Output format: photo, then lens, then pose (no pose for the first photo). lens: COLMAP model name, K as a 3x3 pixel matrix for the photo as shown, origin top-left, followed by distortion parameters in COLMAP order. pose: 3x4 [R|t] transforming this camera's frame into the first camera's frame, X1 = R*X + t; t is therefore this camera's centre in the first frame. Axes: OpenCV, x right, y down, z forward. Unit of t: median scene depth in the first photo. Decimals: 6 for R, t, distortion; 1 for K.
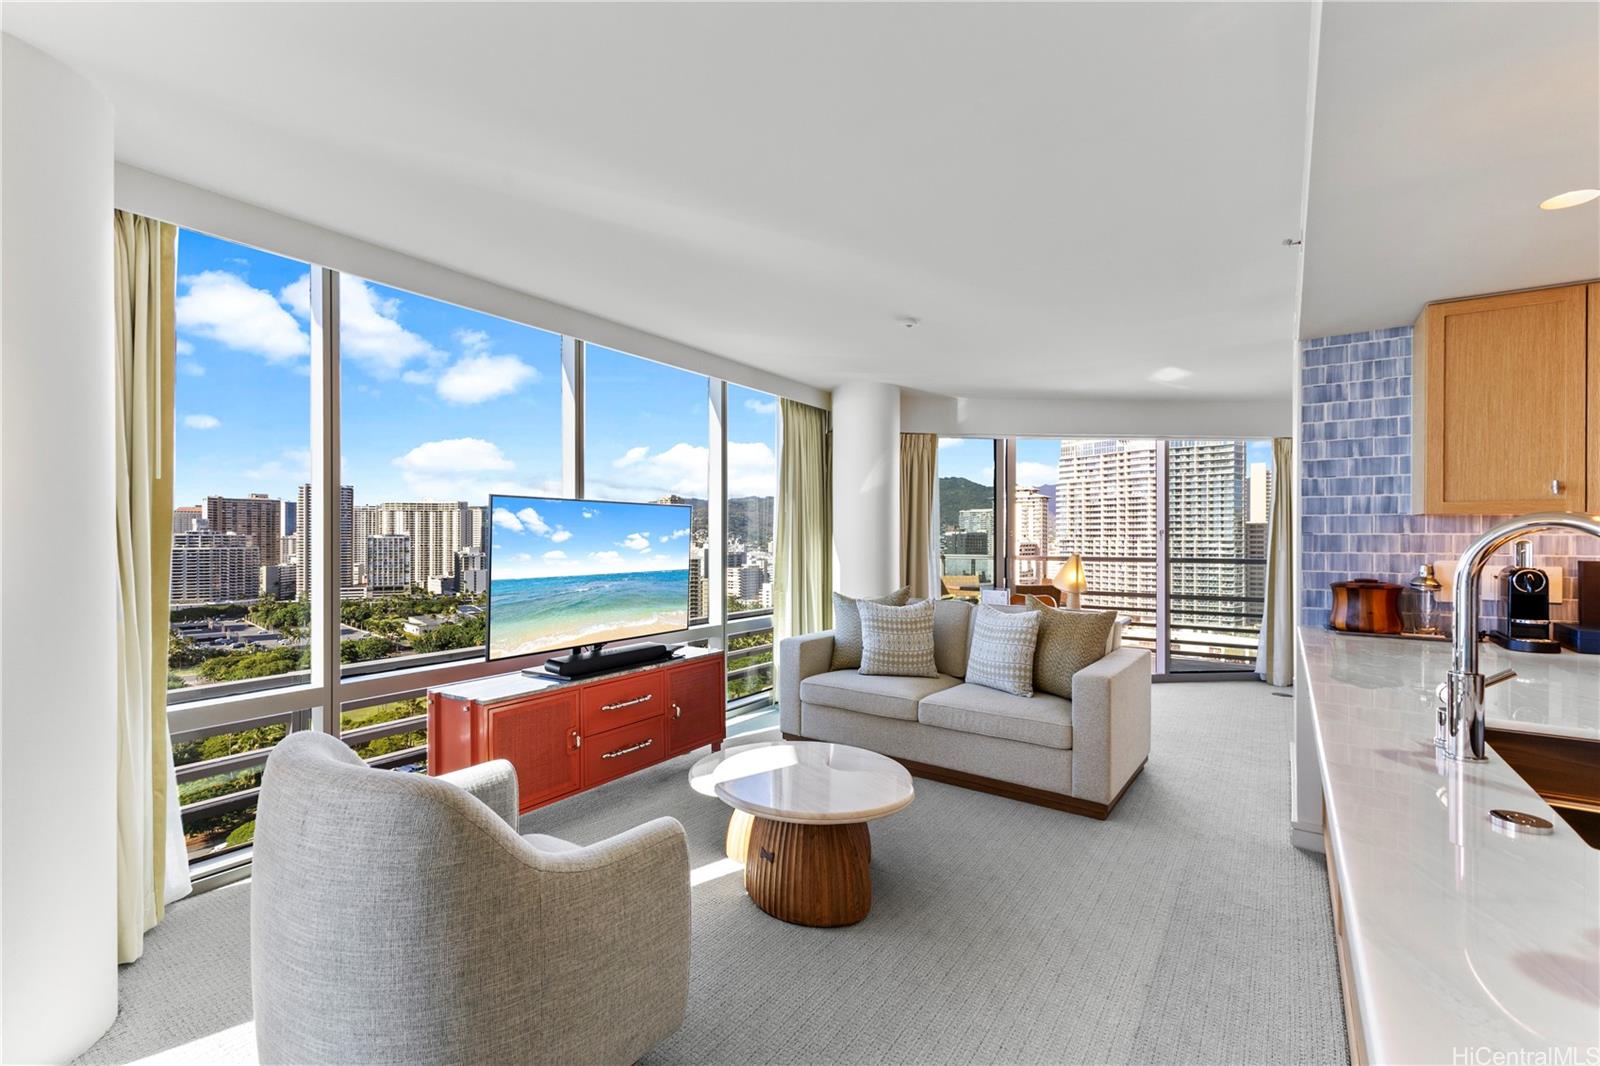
lens RADIAL K [[649.8, 0, 757.1], [0, 649.8, 537.1], [0, 0, 1]] dist [0.009596, 0.000062]
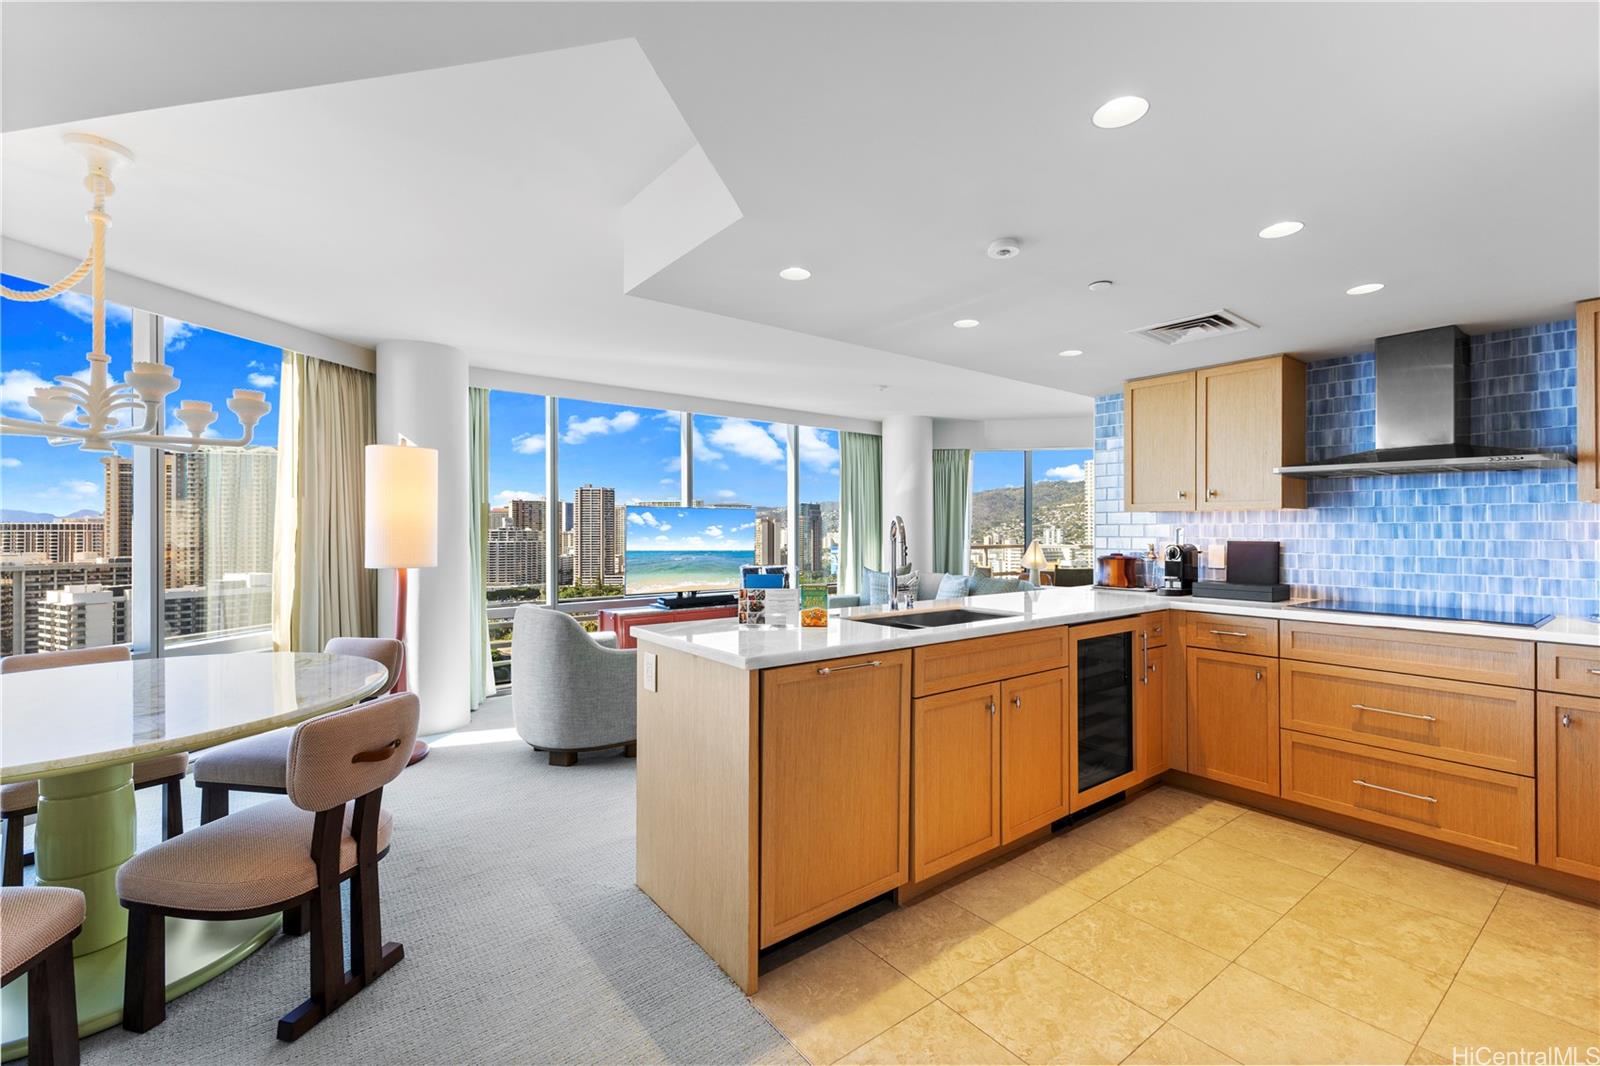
lens RADIAL K [[687.8, 0, 800.0], [0, 687.8, 533.0], [0, 0, 1]] dist [0.005612, -0.000324]
pose [[0.953759, -0.000684, -0.300572, 0.552349], [0.000795, 1.000000, 0.000248, 0.011392], [0.300571, -0.000475, 0.953759, -0.613401]]
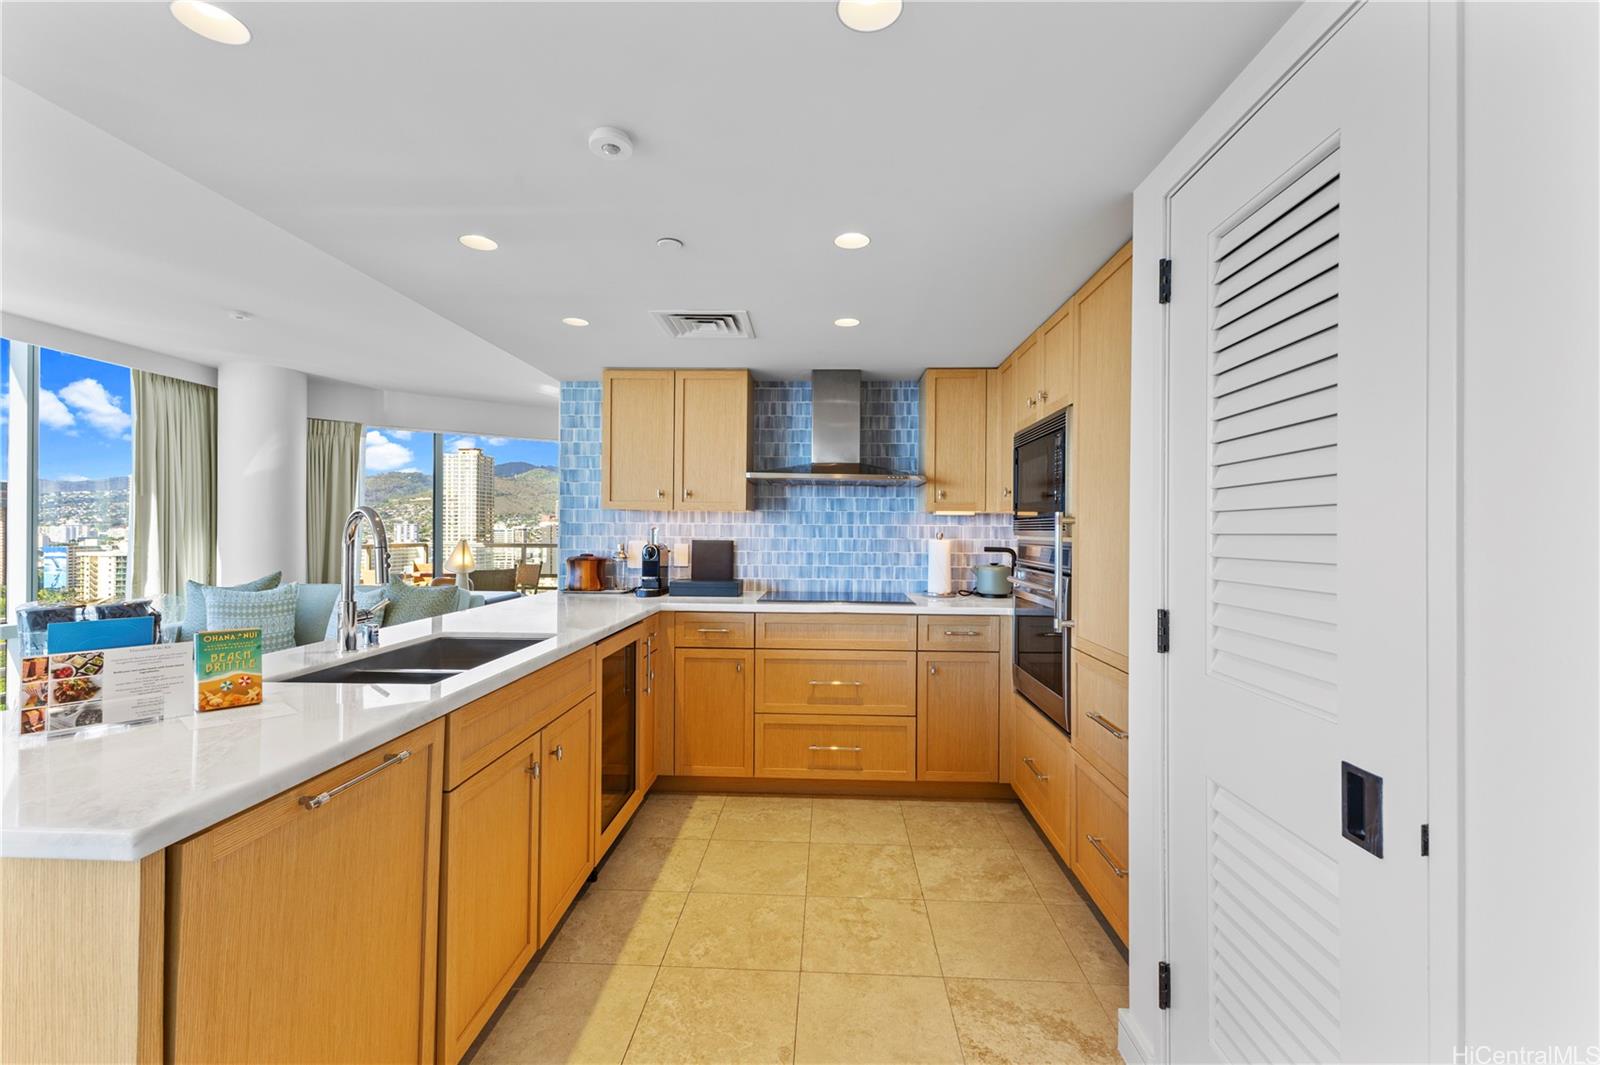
lens RADIAL K [[687.8, 0, 800.0], [0, 687.8, 532.5], [0, 0, 1]] dist [0.005612, -0.000324]
pose [[0.842662, 0.003158, 0.538434, 0.399537], [-0.005617, 0.999980, 0.002927, 0.007784], [-0.538414, -0.005491, 0.842663, -0.405796]]
